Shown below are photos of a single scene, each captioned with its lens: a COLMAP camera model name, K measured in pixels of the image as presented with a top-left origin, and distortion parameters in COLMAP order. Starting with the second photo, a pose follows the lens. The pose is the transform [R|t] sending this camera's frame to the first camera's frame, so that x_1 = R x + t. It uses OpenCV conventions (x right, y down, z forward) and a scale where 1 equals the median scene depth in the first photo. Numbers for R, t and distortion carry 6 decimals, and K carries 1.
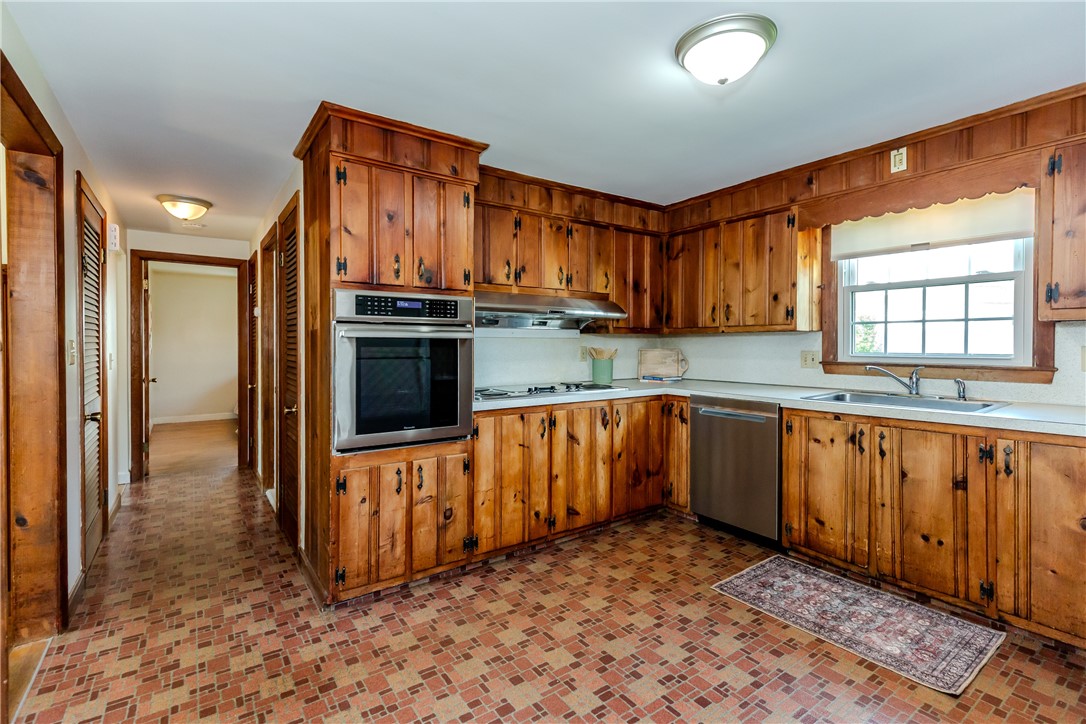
lens RADIAL K [[493.2, 0, 542.8], [0, 493.2, 350.5], [0, 0, 1]] dist [-0.000640, -0.000535]
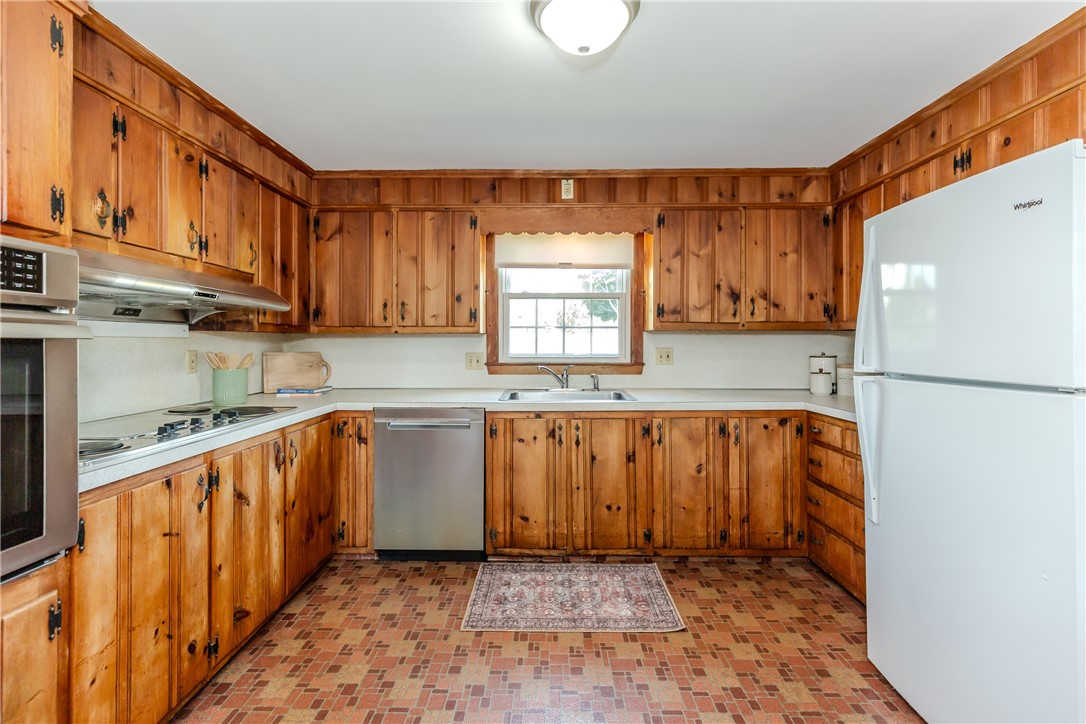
lens RADIAL K [[493.9, 0, 540.1], [0, 493.9, 343.8], [0, 0, 1]] dist [0.008108, -0.000249]
pose [[0.588838, 0.000354, 0.808251, -0.251022], [0.009328, 0.999930, -0.007233, -0.011121], [-0.808197, 0.011798, 0.588793, 0.348799]]
